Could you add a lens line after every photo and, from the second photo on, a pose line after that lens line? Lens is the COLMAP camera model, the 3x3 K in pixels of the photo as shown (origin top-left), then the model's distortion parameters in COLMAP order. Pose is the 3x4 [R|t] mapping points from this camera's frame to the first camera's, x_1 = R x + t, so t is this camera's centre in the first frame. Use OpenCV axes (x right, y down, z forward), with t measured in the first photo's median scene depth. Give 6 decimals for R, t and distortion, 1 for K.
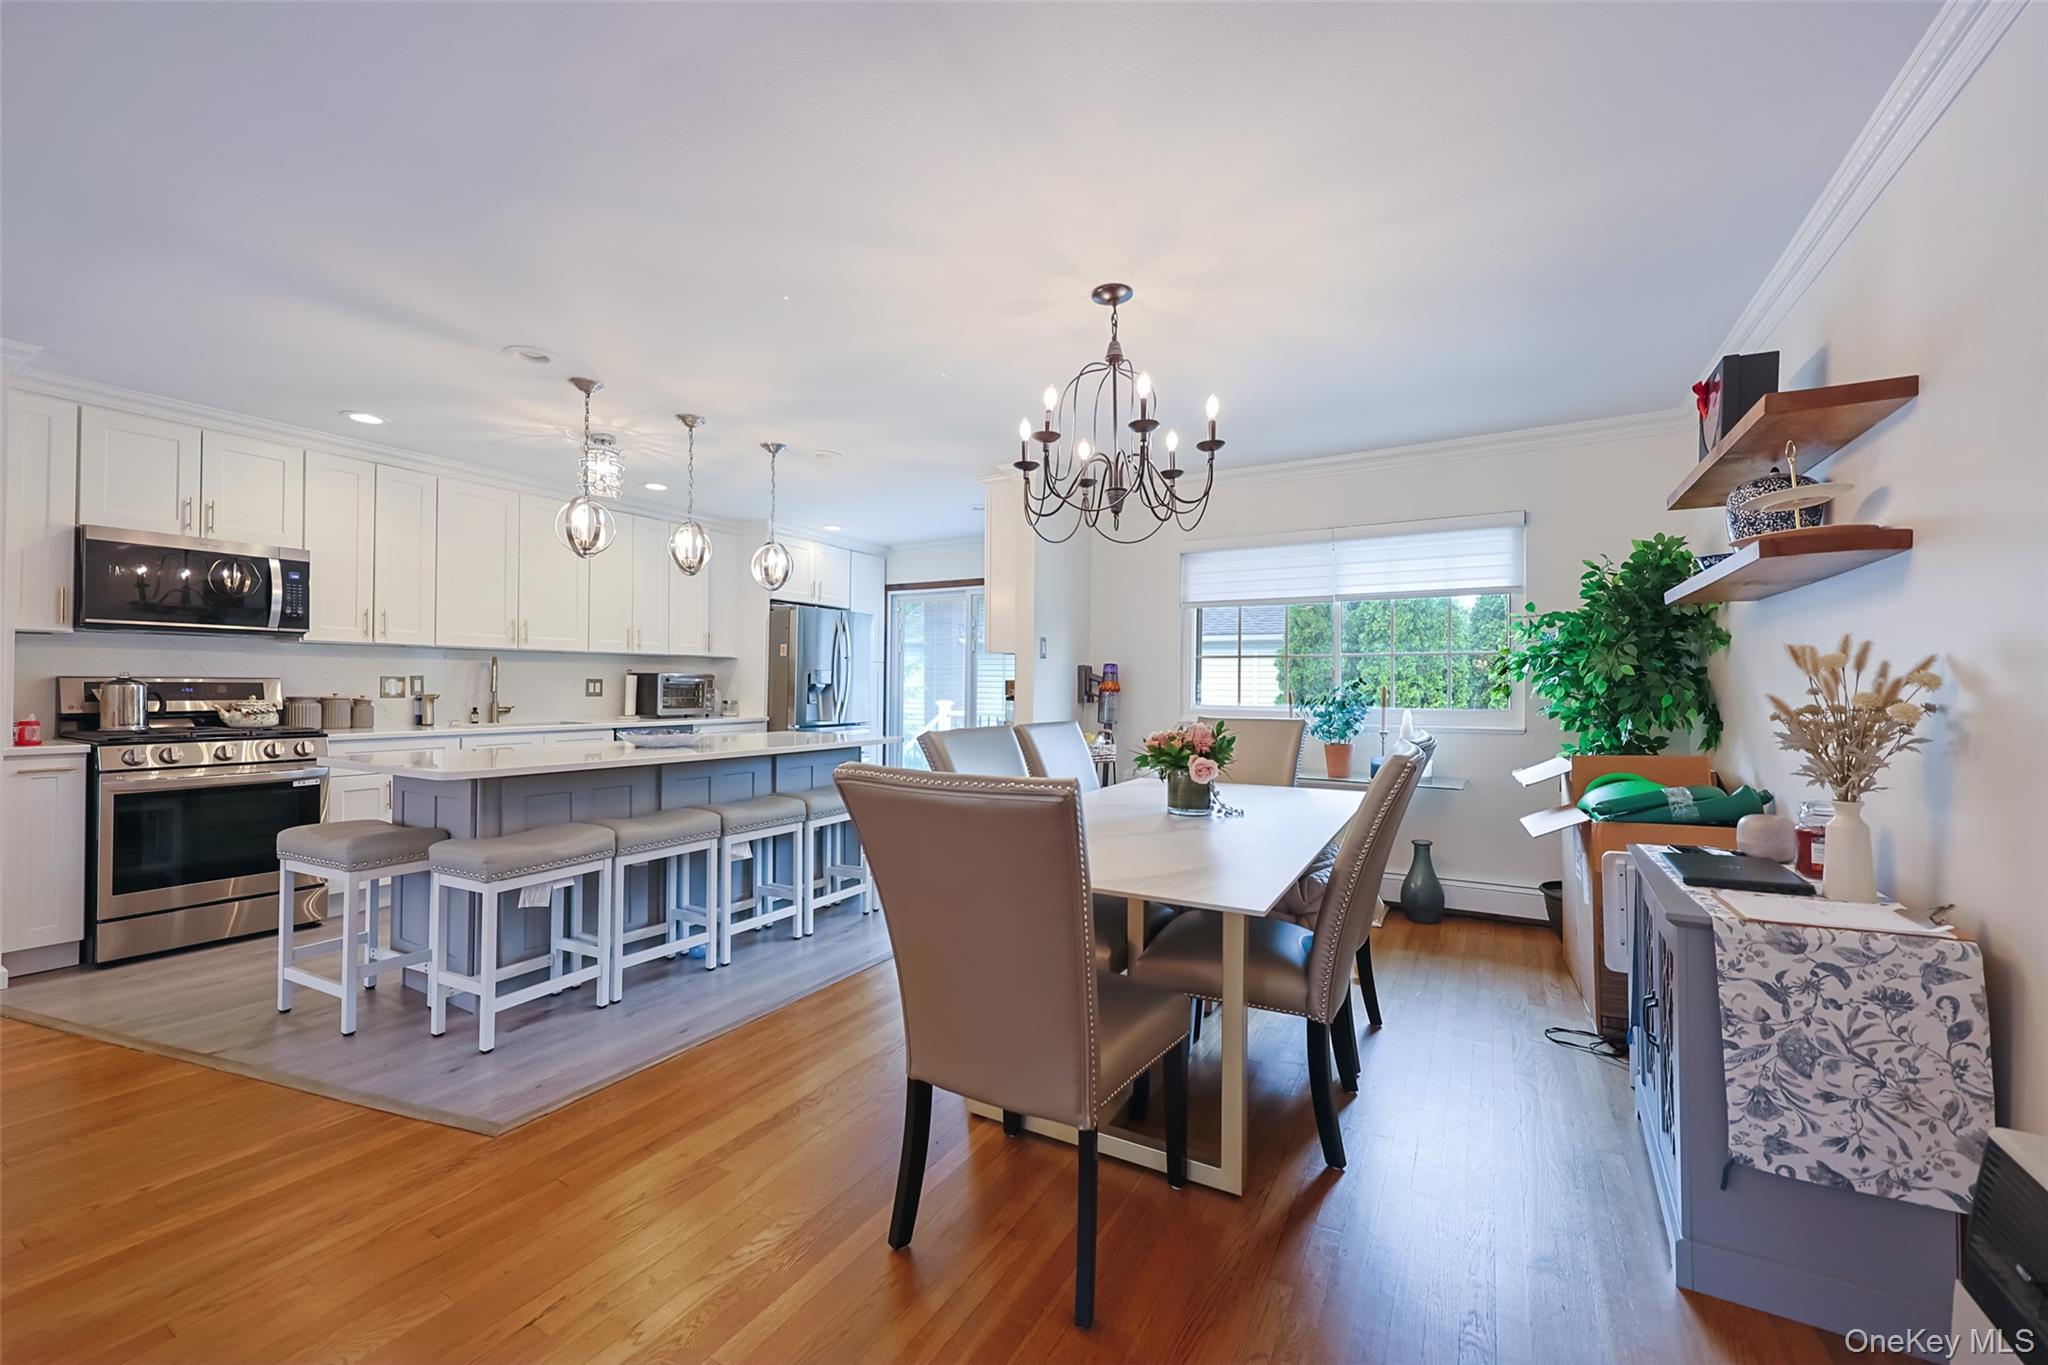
lens RADIAL K [[813.4, 0, 1024.0], [0, 813.4, 682.5], [0, 0, 1]] dist [0.000153, 0.000515]
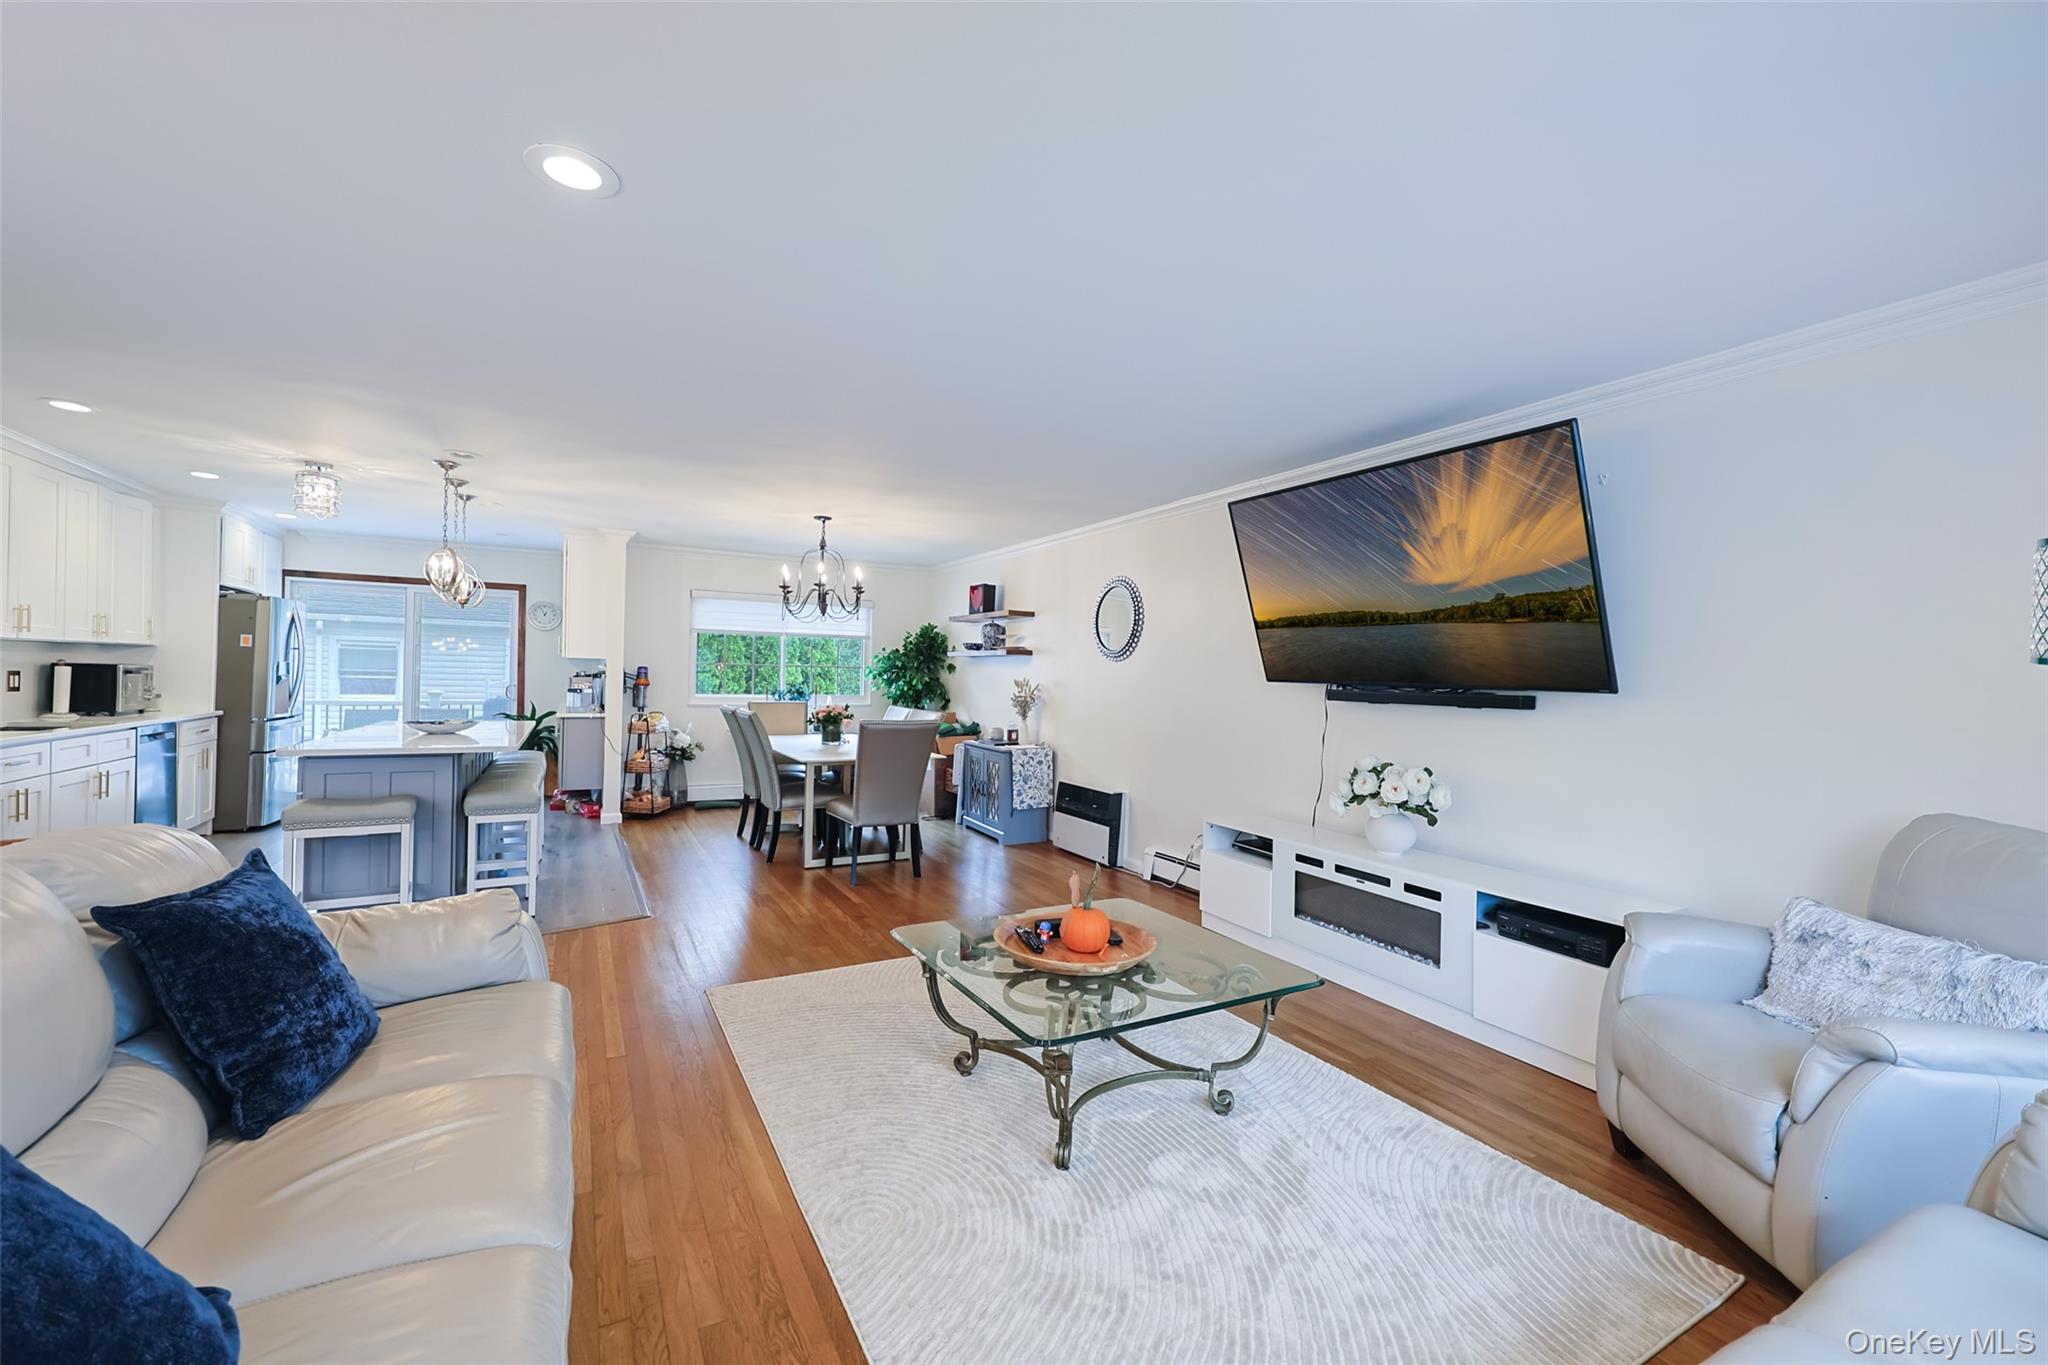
lens RADIAL K [[813.4, 0, 1024.0], [0, 813.4, 682.5], [0, 0, 1]] dist [0.000153, 0.000515]
pose [[0.516066, 0.000580, 0.856549, -2.192038], [-0.022454, 0.999665, 0.012852, -0.080348], [-0.856254, -0.025865, 0.515906, -0.948790]]
